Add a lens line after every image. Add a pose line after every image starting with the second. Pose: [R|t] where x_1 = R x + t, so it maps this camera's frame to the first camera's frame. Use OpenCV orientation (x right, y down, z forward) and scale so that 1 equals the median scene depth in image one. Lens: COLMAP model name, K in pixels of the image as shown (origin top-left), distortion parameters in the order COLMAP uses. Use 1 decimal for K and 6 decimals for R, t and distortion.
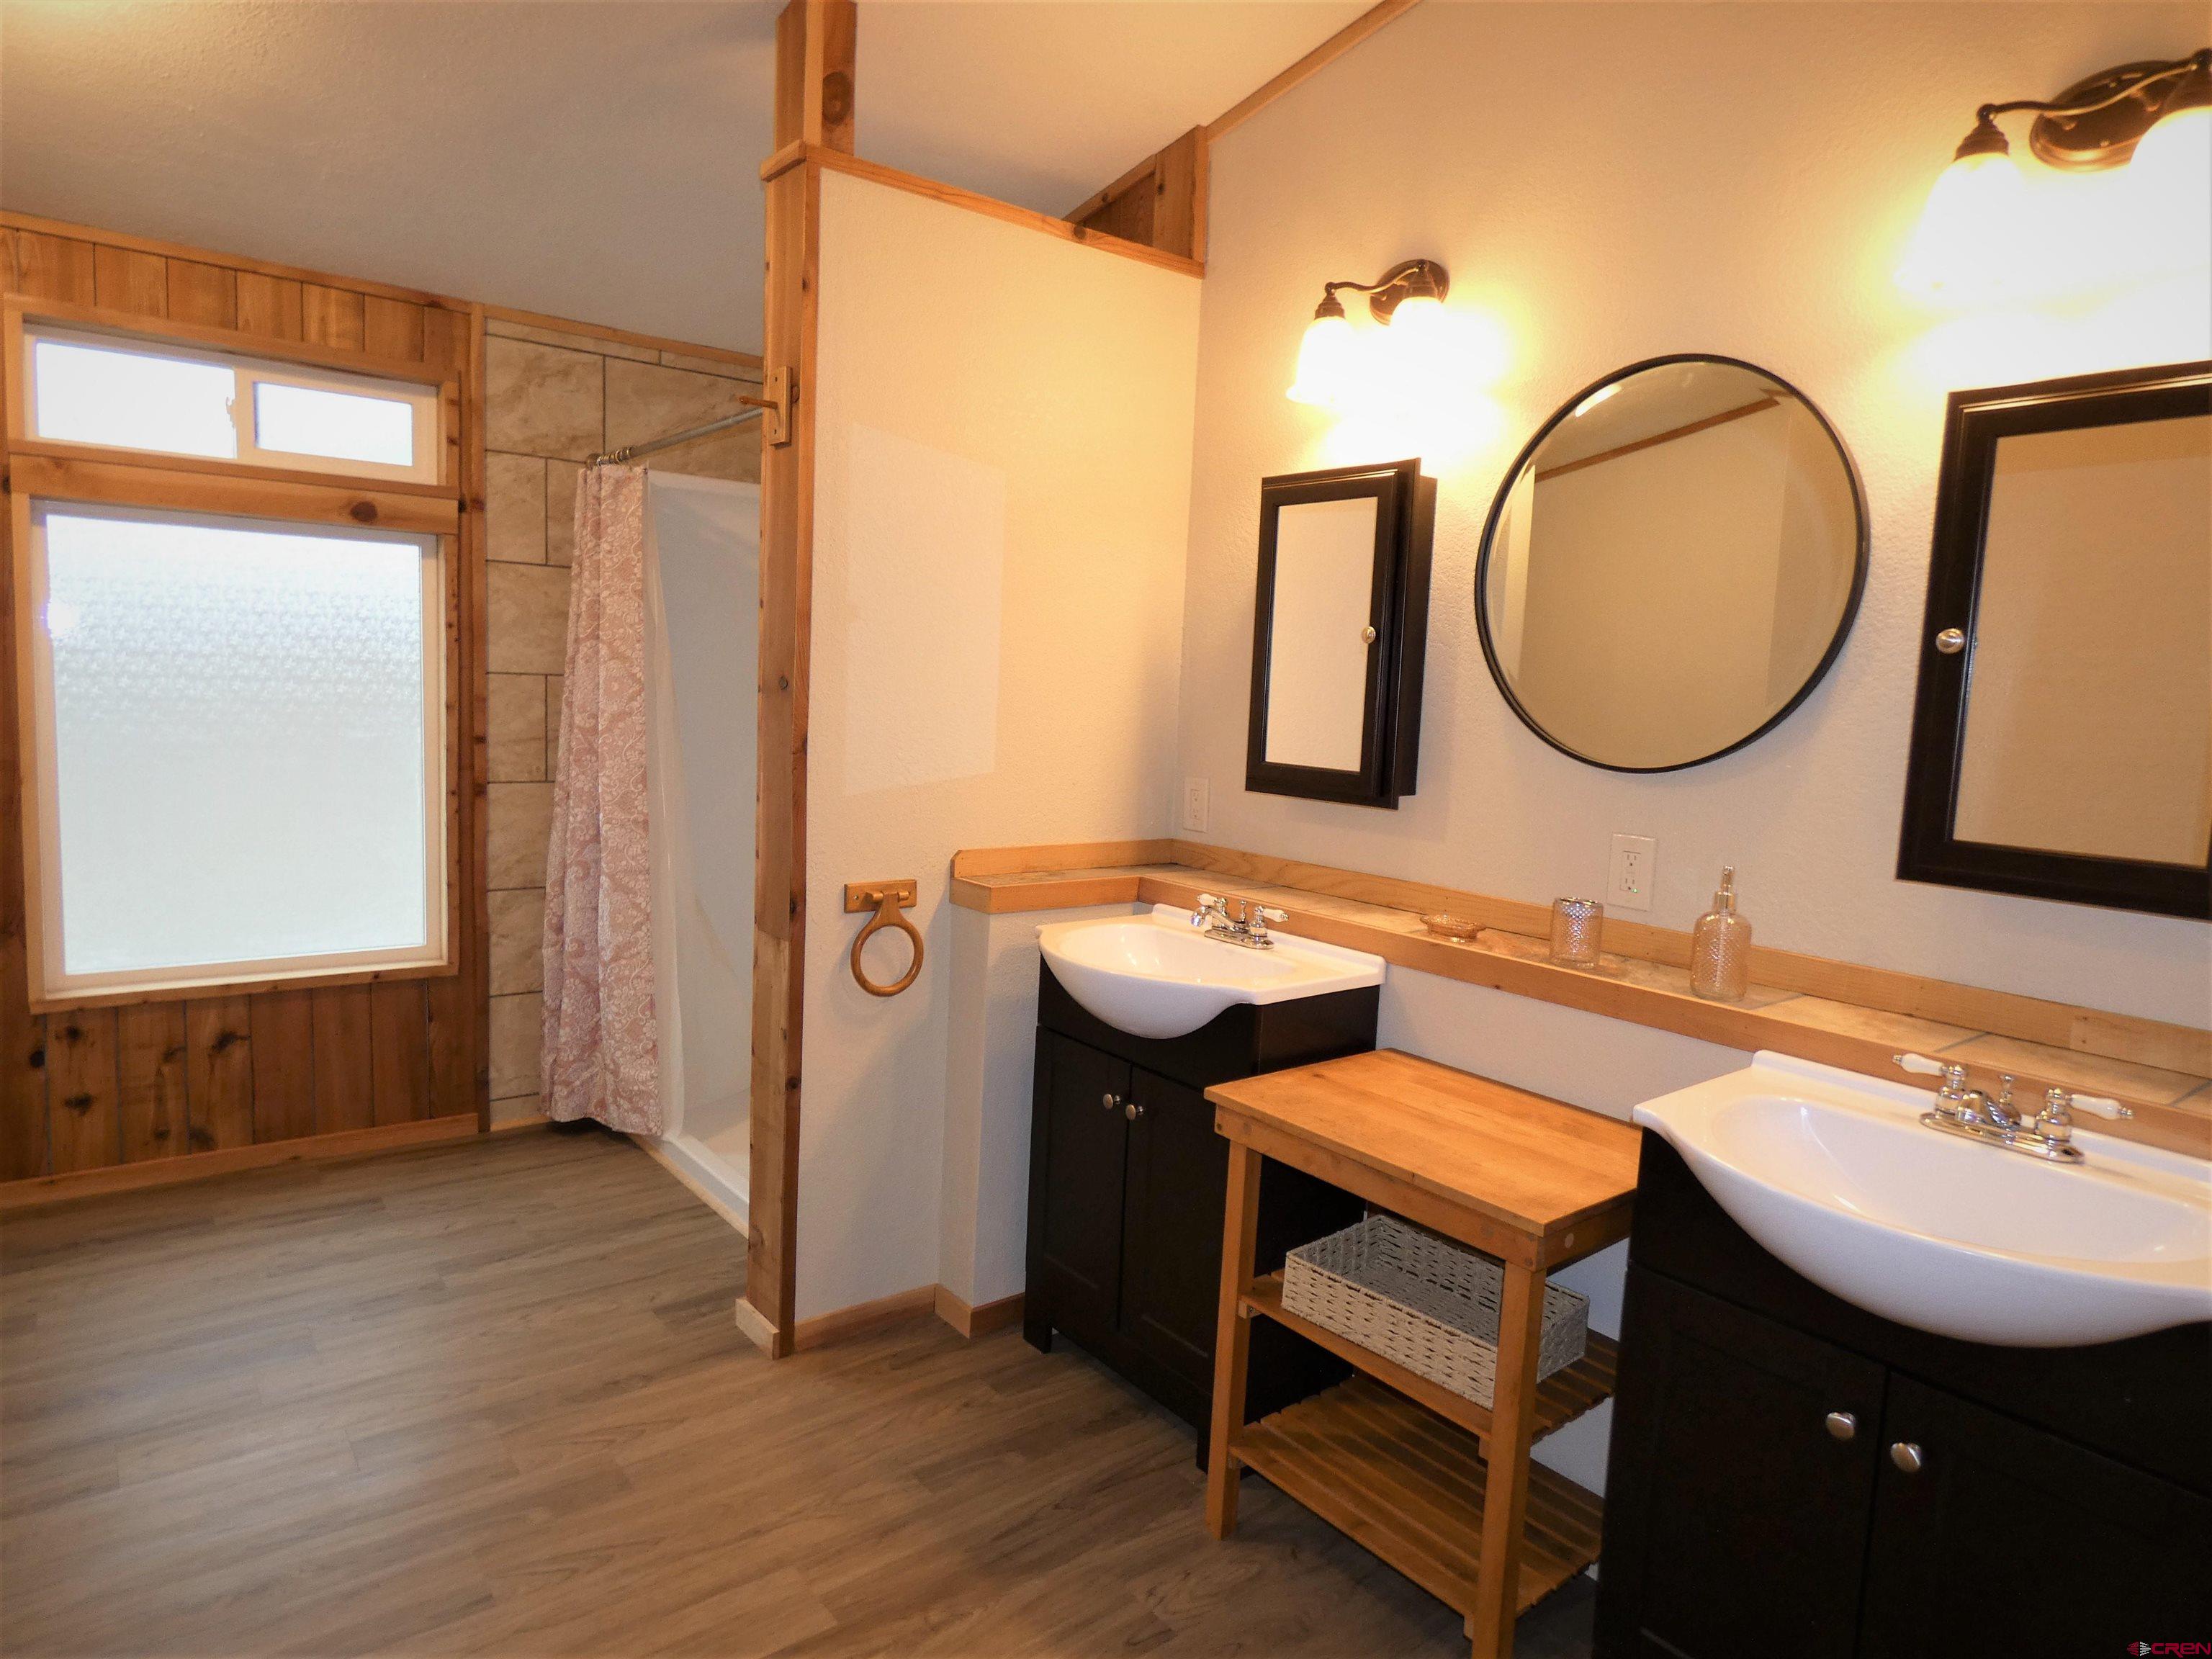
lens RADIAL K [[1319.1, 0, 1104.7], [0, 1319.1, 827.6], [0, 0, 1]] dist [0.003682, 0.007205]
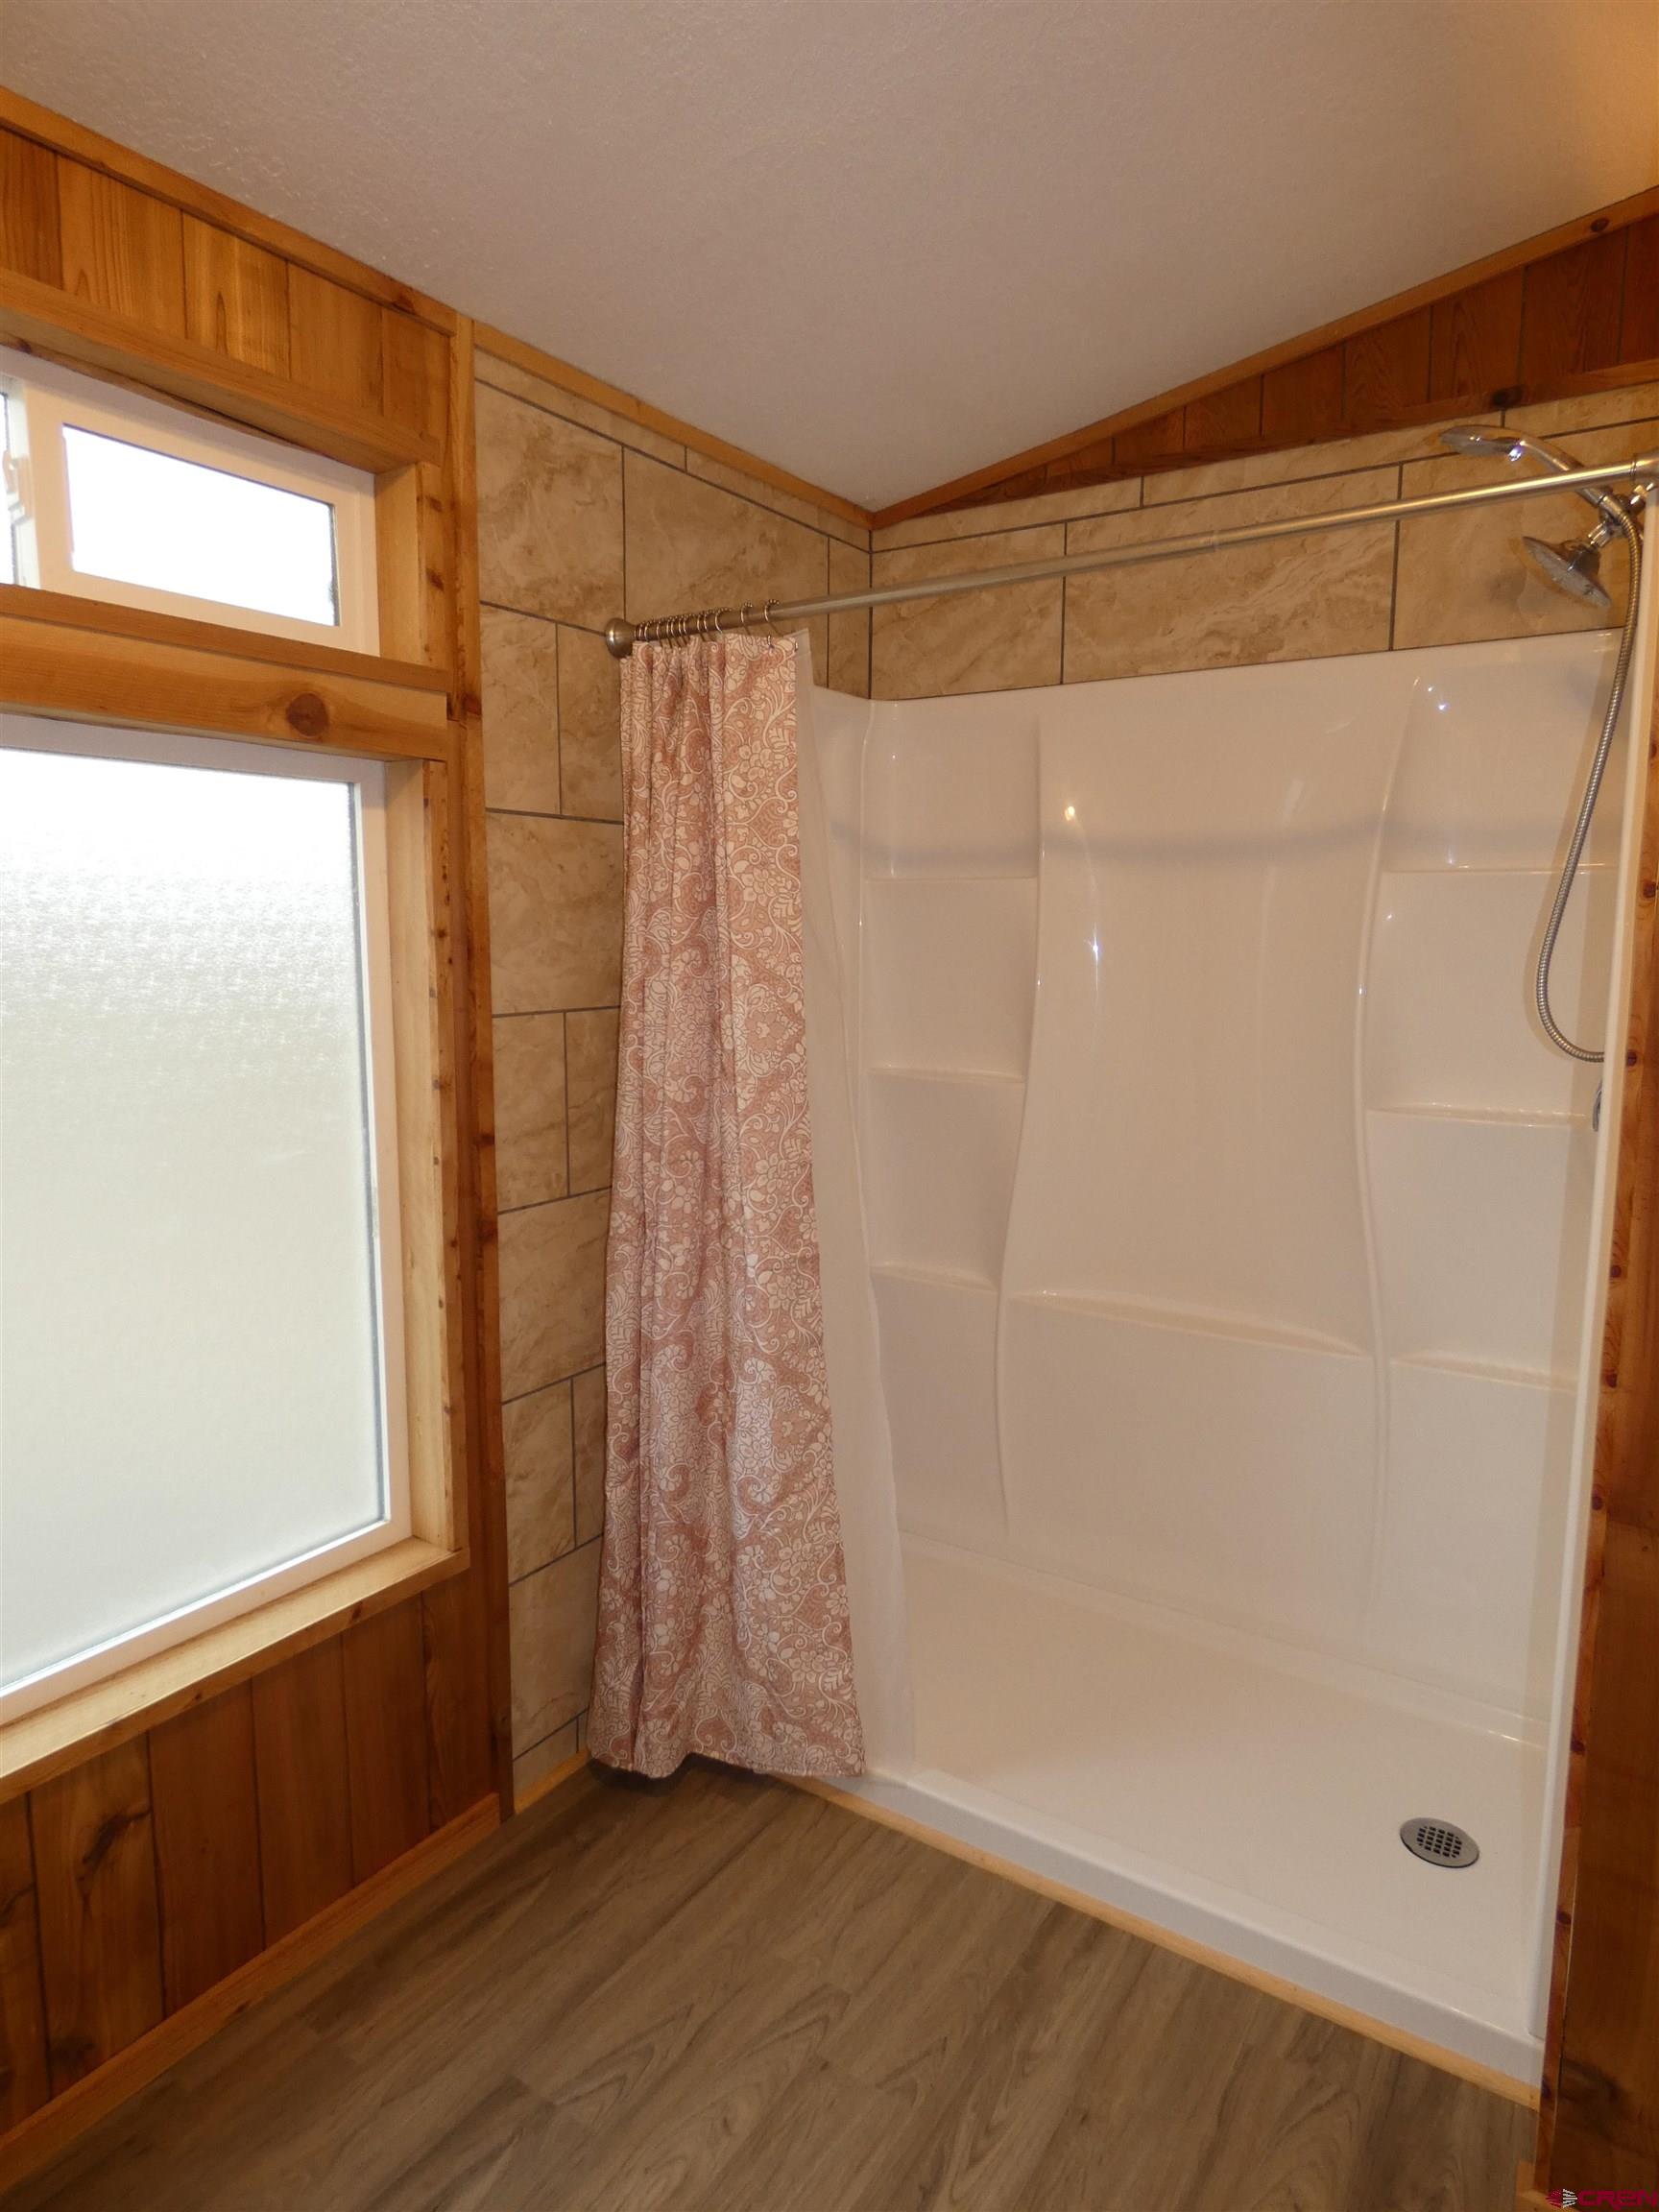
lens RADIAL K [[1319.1, 0, 870.1], [0, 1319.1, 1104.5], [0, 0, 1]] dist [0.003682, 0.007205]
pose [[0.947491, -0.081261, 0.309284, -0.488464], [0.071827, 0.996541, 0.041788, -0.092135], [-0.311610, -0.017379, 0.950051, 0.430237]]
